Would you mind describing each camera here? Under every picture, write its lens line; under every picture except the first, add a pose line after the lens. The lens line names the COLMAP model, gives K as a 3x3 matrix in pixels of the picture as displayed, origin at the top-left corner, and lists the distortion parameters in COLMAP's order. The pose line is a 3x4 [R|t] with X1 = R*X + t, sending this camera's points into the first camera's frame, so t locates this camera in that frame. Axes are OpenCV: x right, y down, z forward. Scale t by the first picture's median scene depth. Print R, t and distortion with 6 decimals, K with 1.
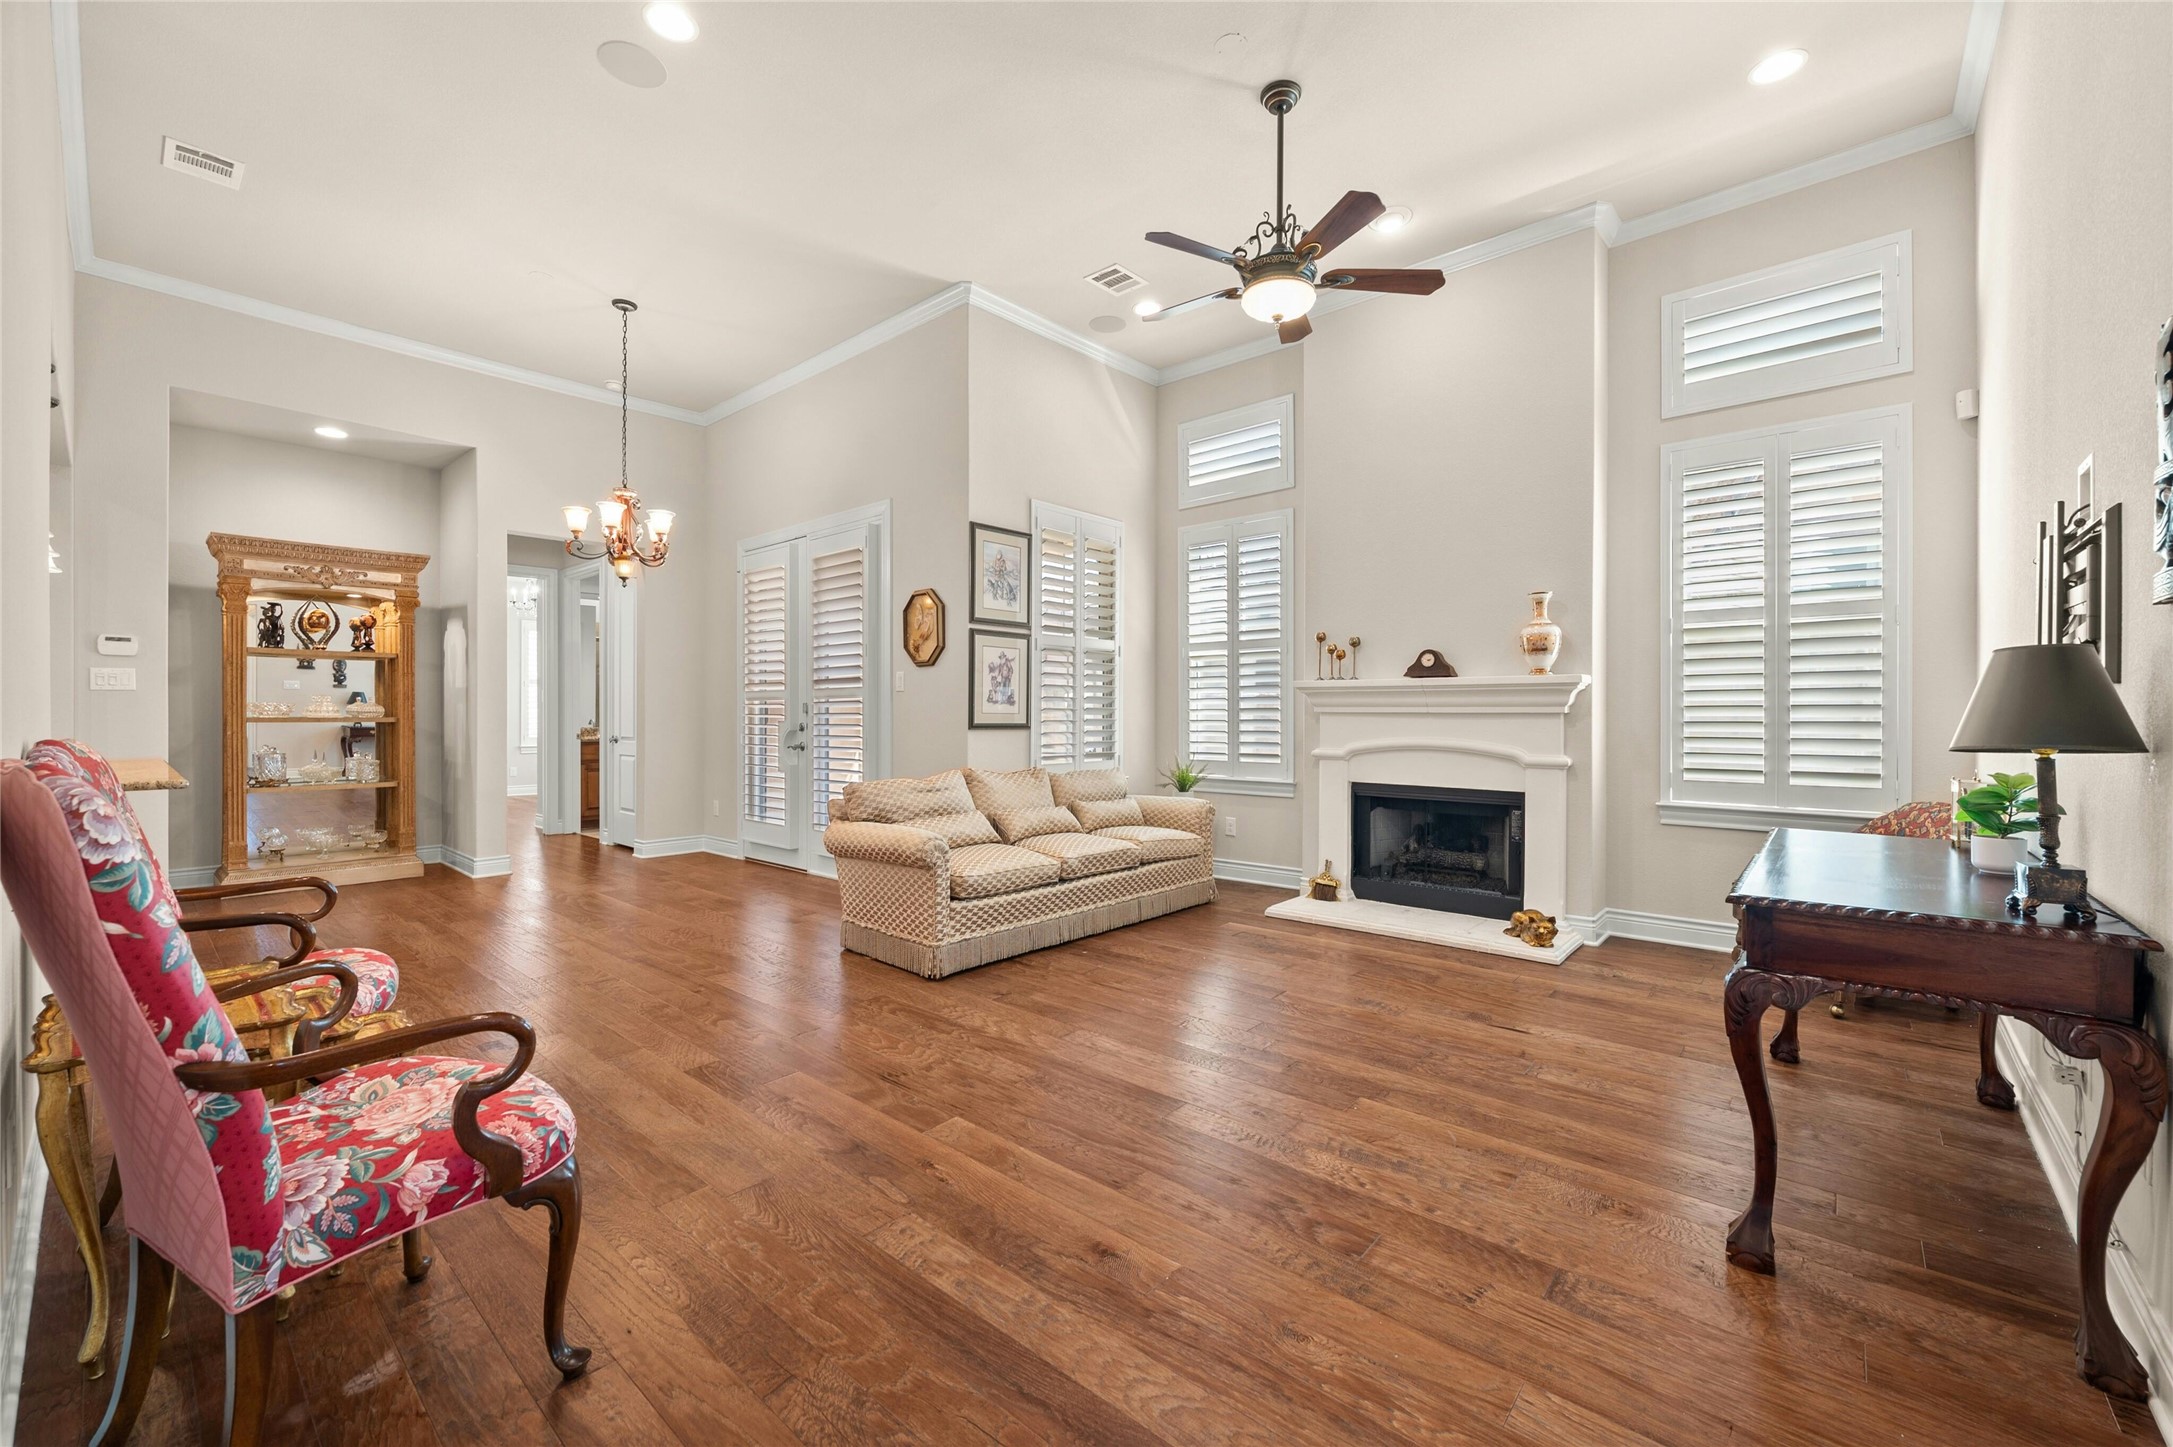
lens RADIAL K [[862.7, 0, 1086.5], [0, 862.7, 723.5], [0, 0, 1]] dist [-0.010811, -0.000004]
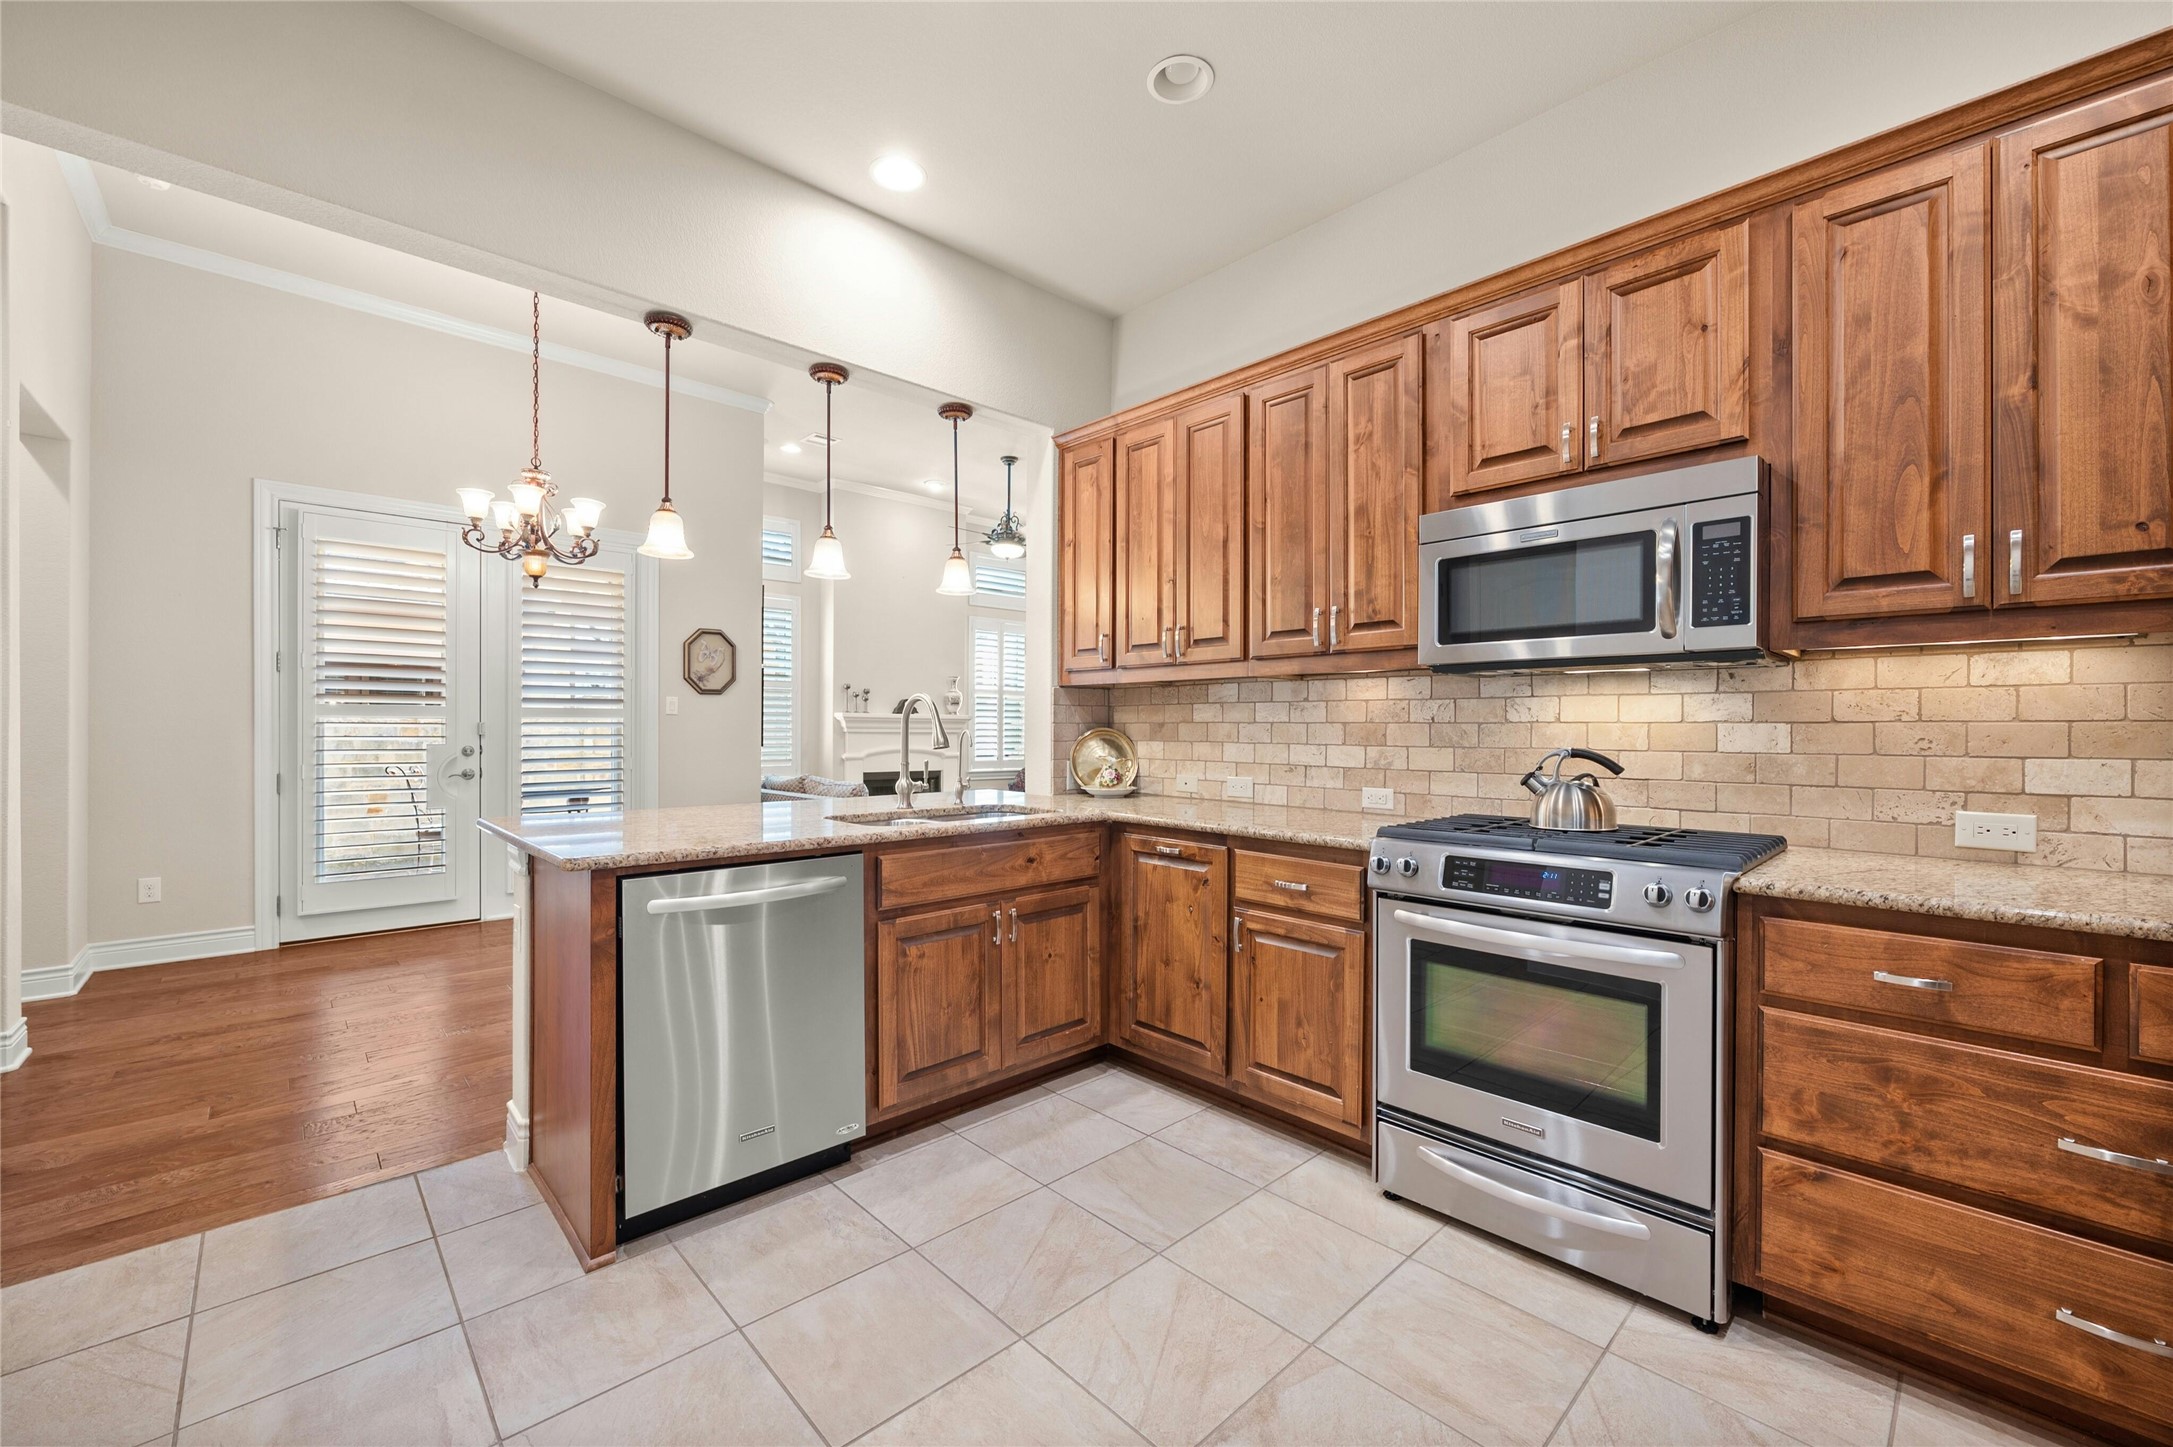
lens RADIAL K [[868.0, 0, 1085.9], [0, 868.0, 732.1], [0, 0, 1]] dist [-0.001418, -0.000102]
pose [[0.096231, -0.005393, 0.995344, -1.487724], [0.004868, 0.999976, 0.004947, -0.021030], [-0.995347, 0.004369, 0.096255, 0.427393]]
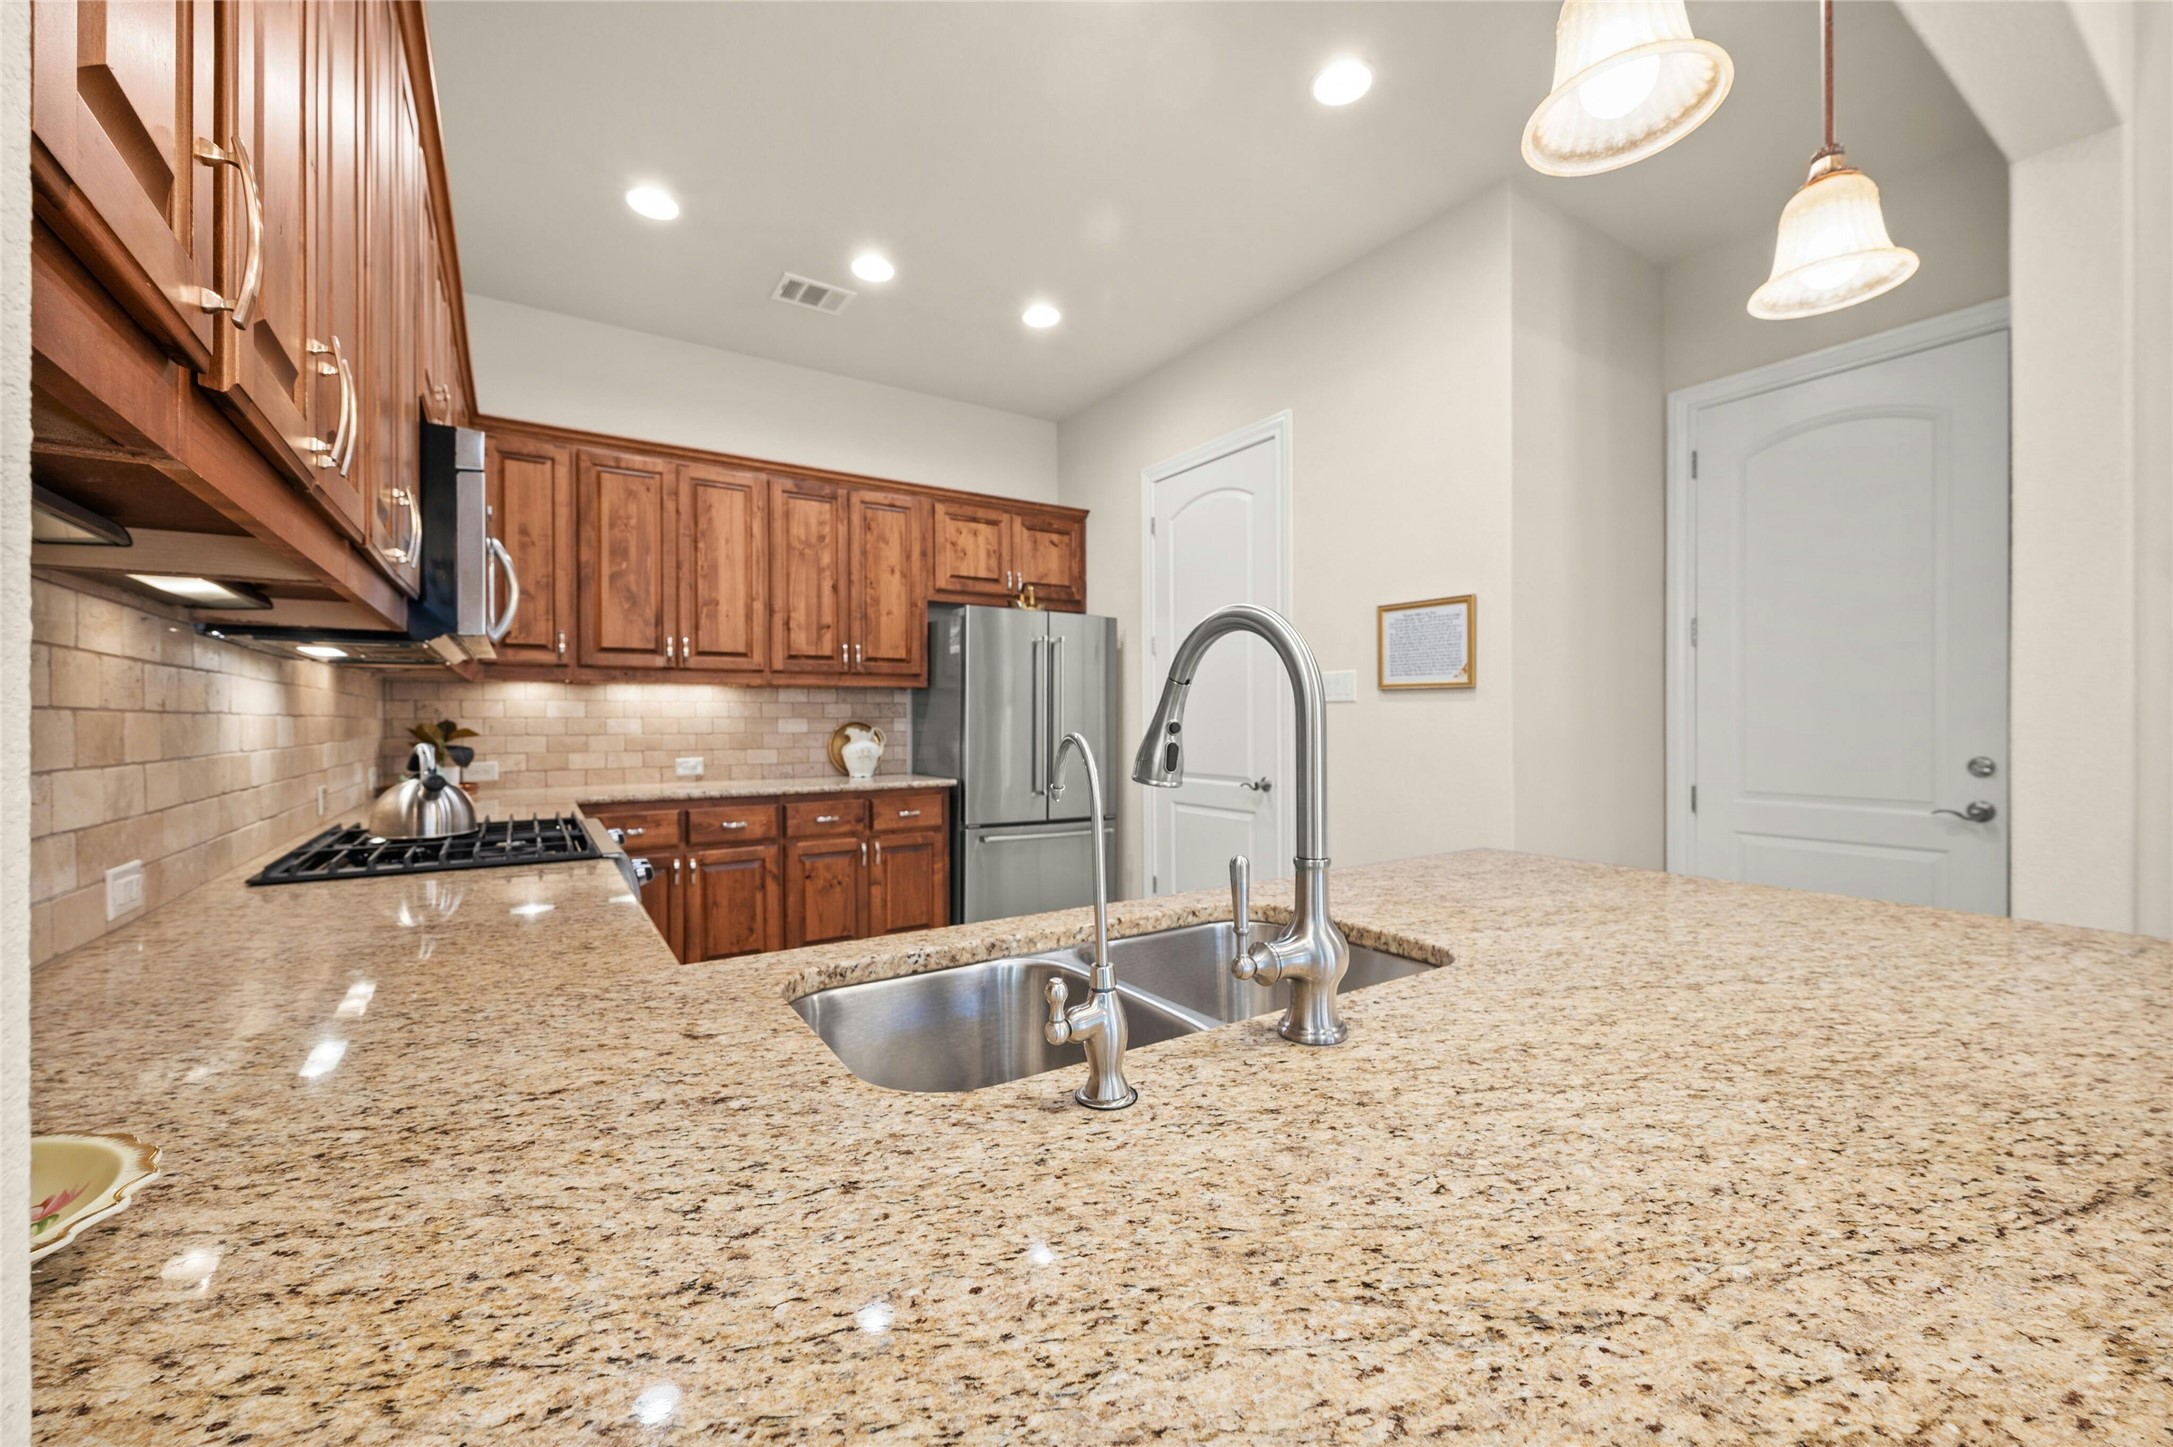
lens RADIAL K [[854.3, 0, 1086.4], [0, 854.3, 725.3], [0, 0, 1]] dist [-0.007414, -0.000225]
pose [[-0.264591, 0.005325, -0.964346, -0.669928], [-0.005144, 0.999963, 0.006933, -0.022434], [0.964347, 0.006795, -0.264553, 0.629723]]
